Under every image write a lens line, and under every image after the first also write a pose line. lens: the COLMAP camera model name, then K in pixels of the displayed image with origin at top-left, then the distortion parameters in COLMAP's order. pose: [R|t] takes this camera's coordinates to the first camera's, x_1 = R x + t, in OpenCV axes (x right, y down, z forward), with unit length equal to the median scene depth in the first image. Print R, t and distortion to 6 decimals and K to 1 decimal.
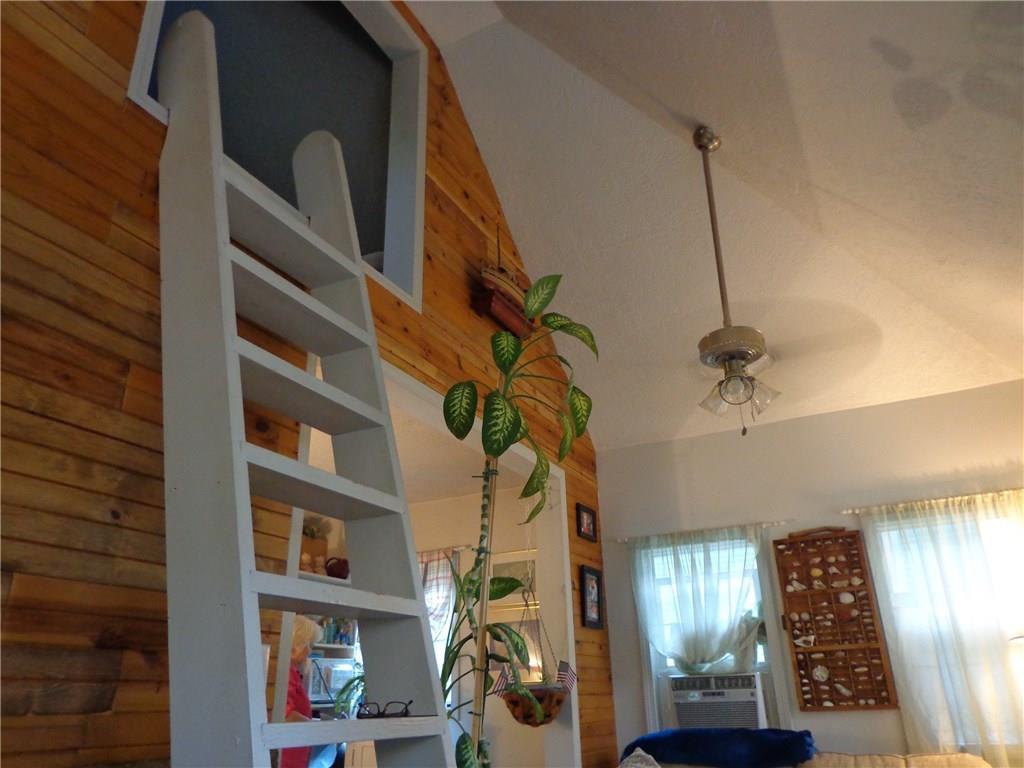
lens RADIAL K [[753.6, 0, 512.0], [0, 753.6, 384.0], [0, 0, 1]] dist [-0.002514, 0.007660]
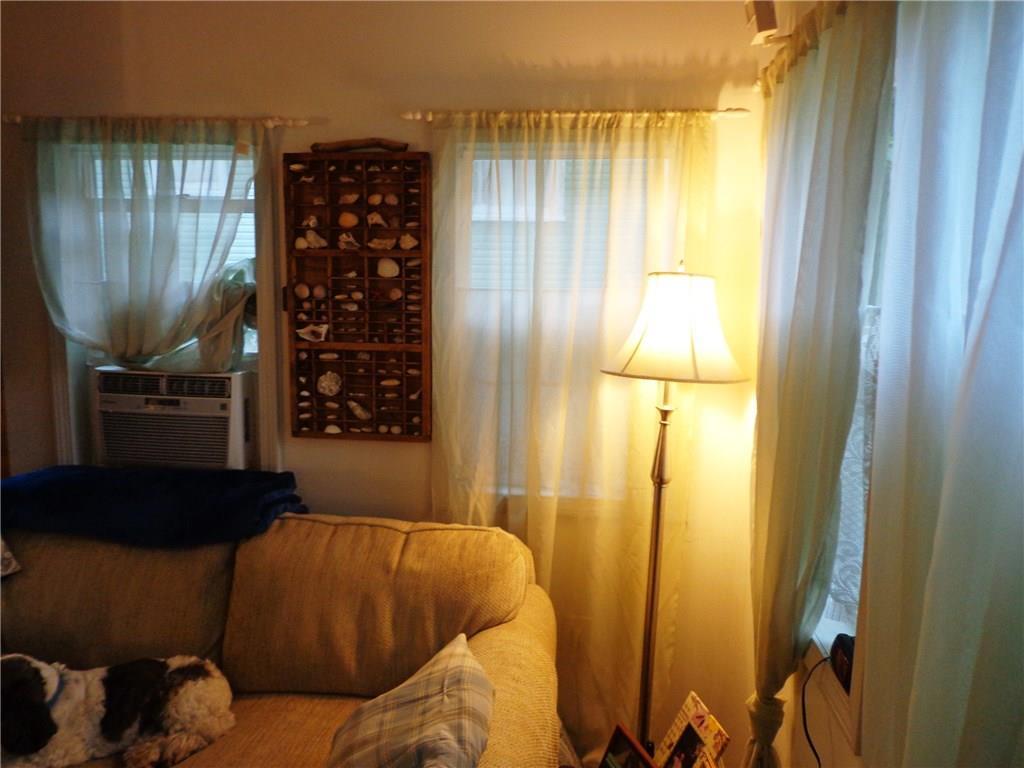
lens RADIAL K [[743.2, 0, 532.9], [0, 743.2, 387.5], [0, 0, 1]] dist [0.000280, -0.003269]
pose [[0.932937, -0.004013, 0.360017, 0.339871], [-0.181174, 0.858880, 0.479063, 0.067650], [-0.311134, -0.512161, 0.800554, 0.457063]]
